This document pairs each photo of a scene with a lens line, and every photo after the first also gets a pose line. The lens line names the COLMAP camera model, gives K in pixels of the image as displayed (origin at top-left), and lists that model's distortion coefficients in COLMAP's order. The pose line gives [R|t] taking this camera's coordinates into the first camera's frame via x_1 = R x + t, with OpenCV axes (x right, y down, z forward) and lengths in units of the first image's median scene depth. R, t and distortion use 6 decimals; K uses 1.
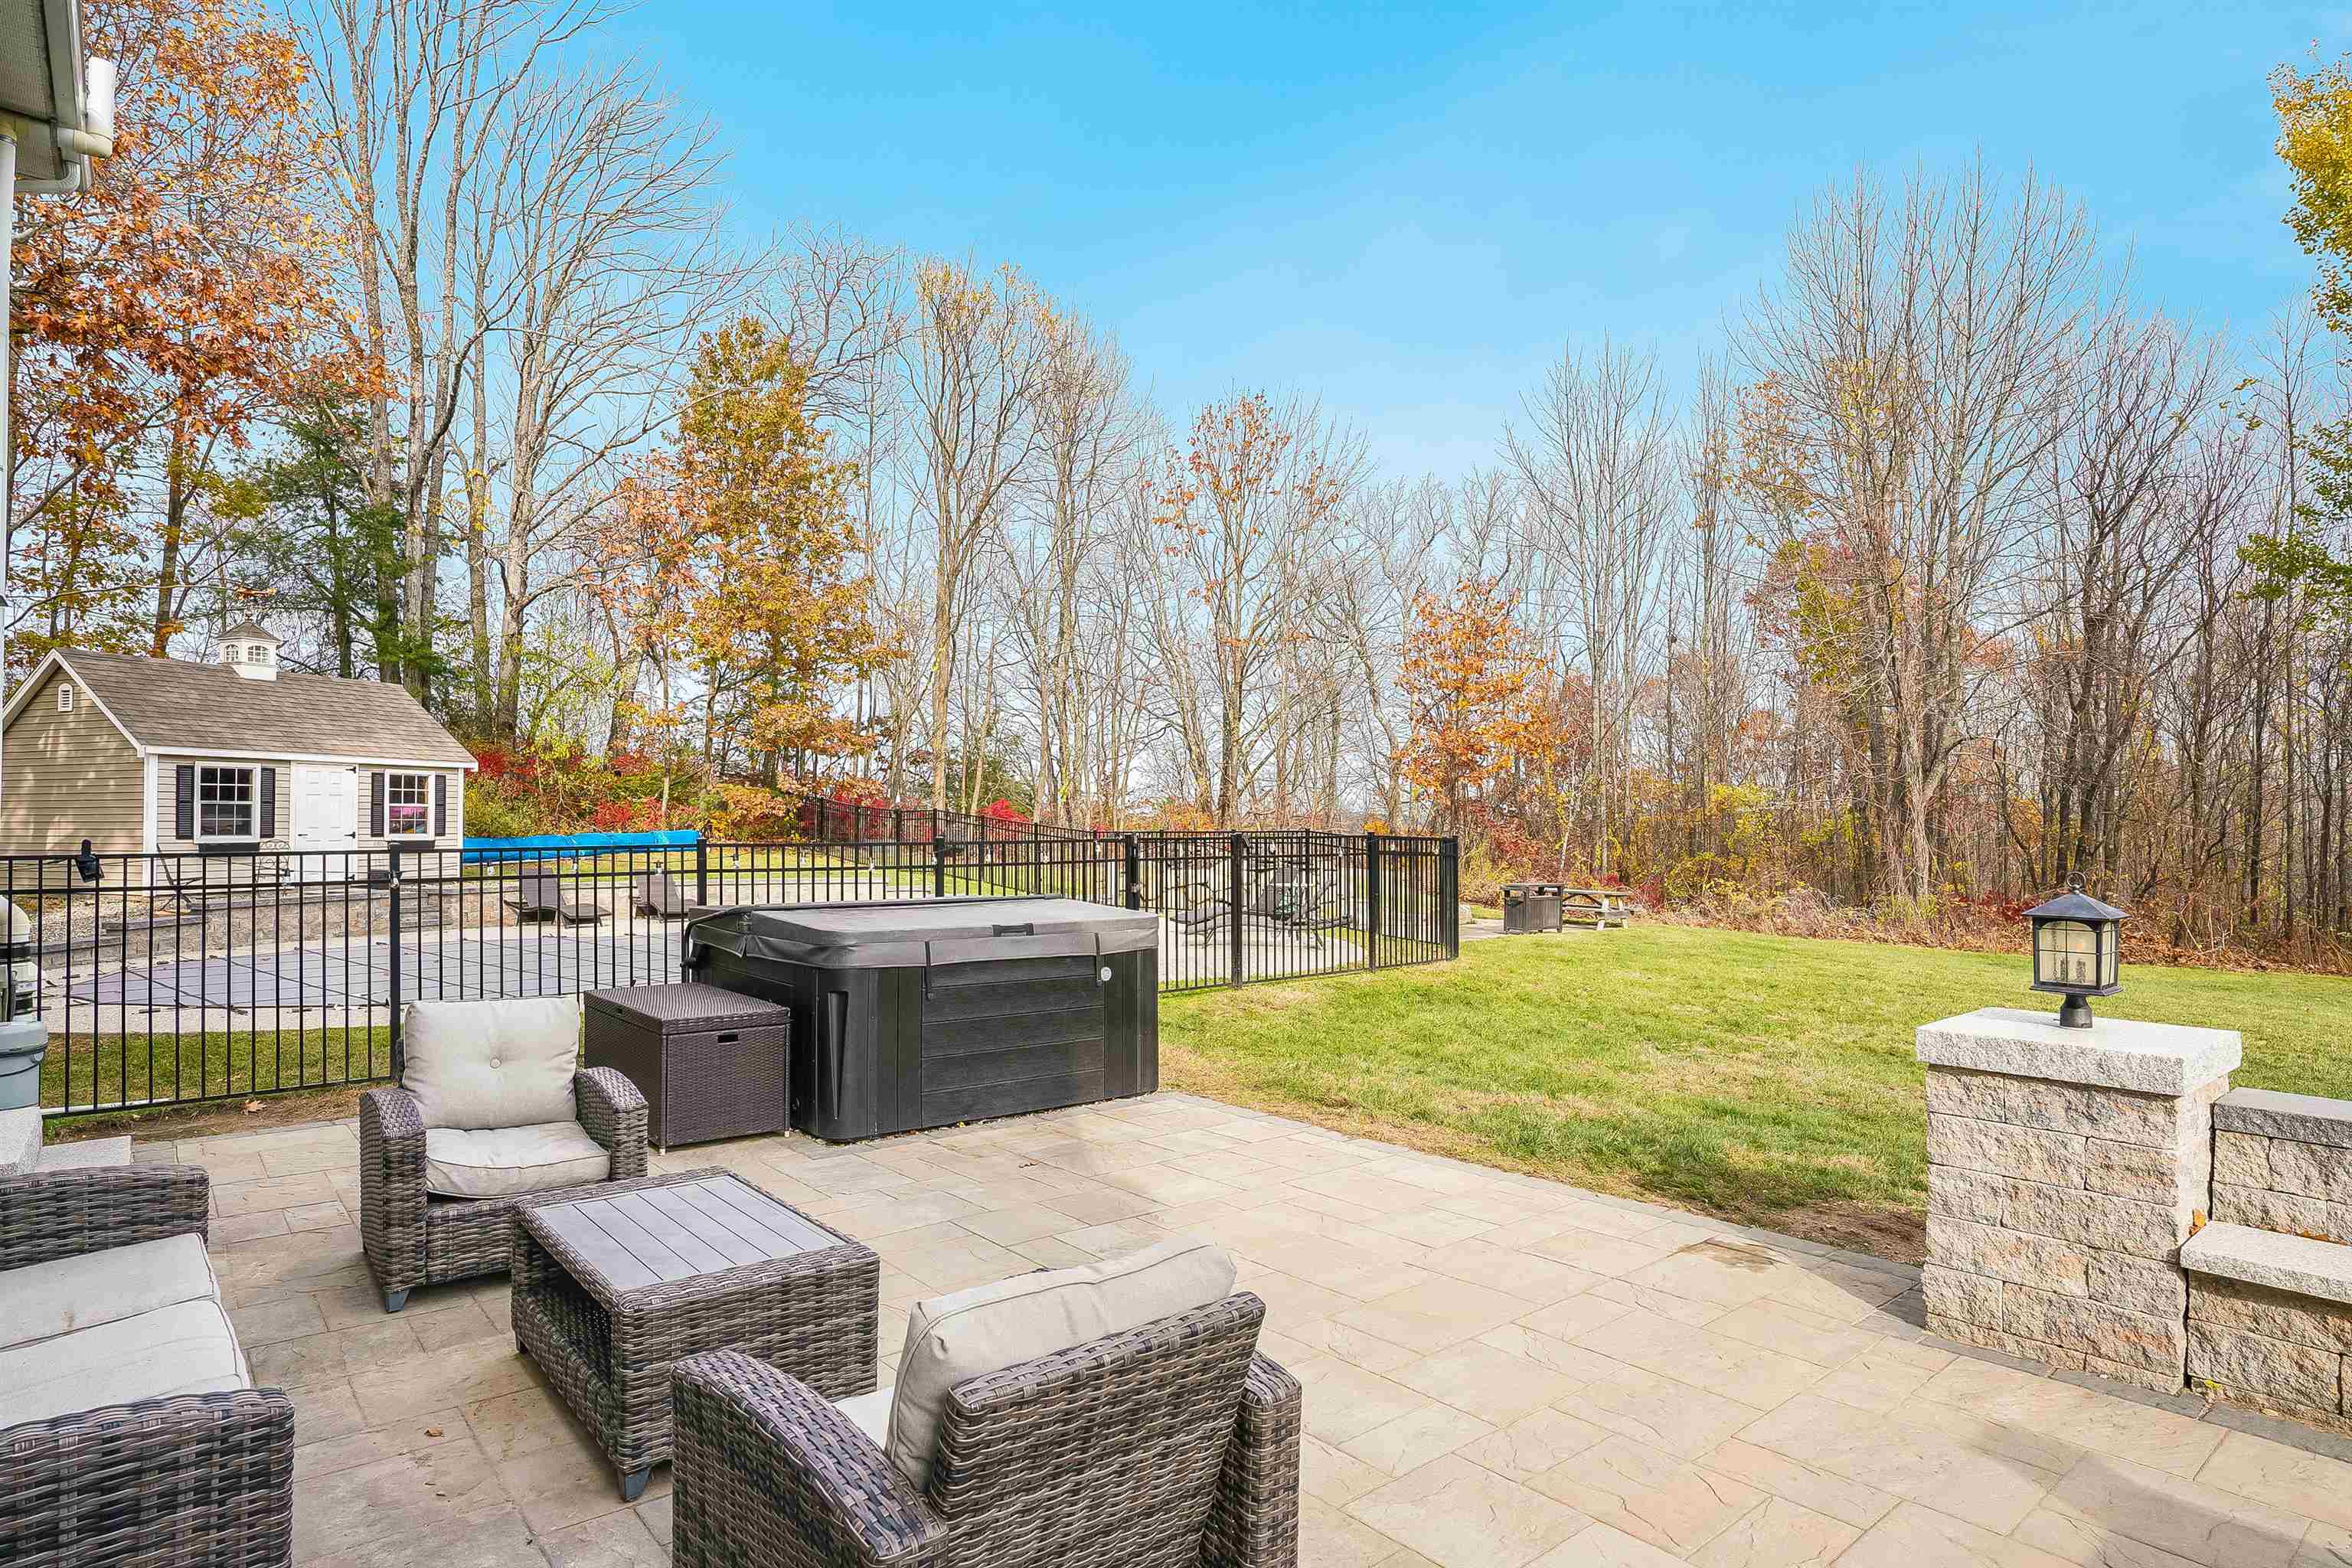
lens RADIAL K [[1299.2, 0, 1176.0], [0, 1299.2, 784.0], [0, 0, 1]] dist [-0.001549, -0.000074]
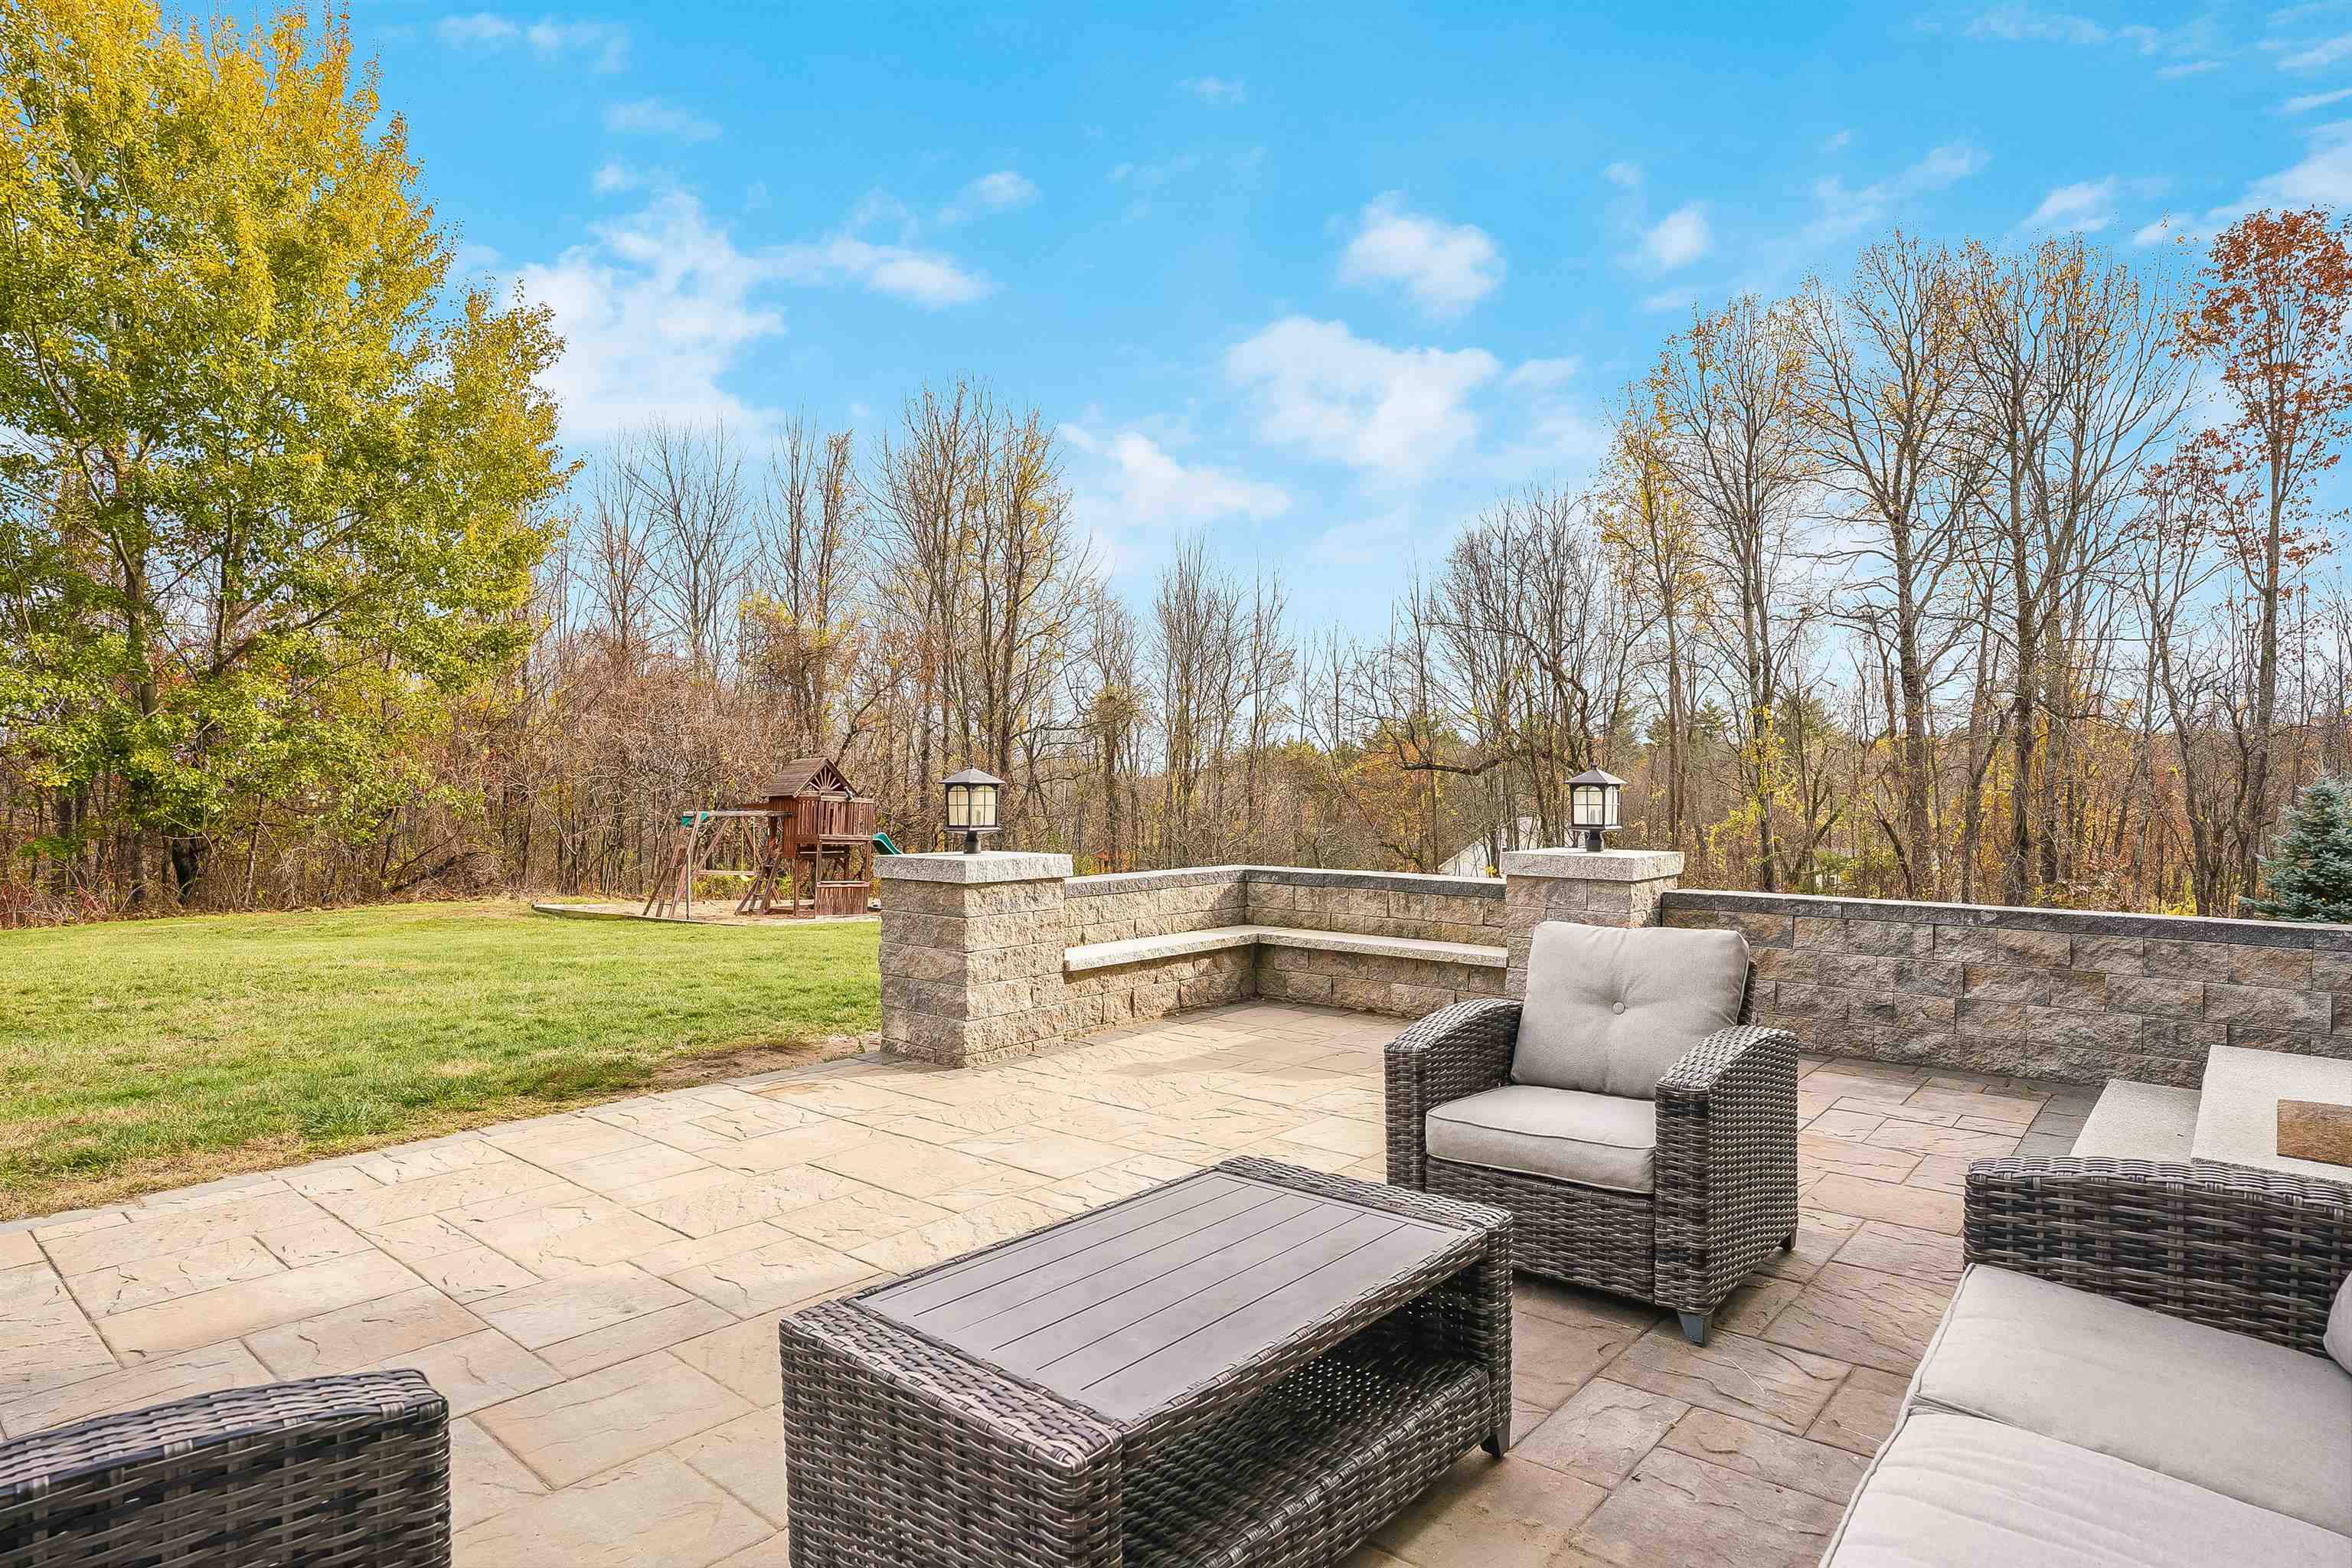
lens RADIAL K [[1299.2, 0, 1176.0], [0, 1299.2, 784.0], [0, 0, 1]] dist [-0.001549, -0.000074]
pose [[-0.164840, 0.007721, 0.986290, -0.958426], [-0.029182, 0.999493, -0.012702, 0.125216], [-0.985888, -0.030876, -0.164531, 1.094257]]
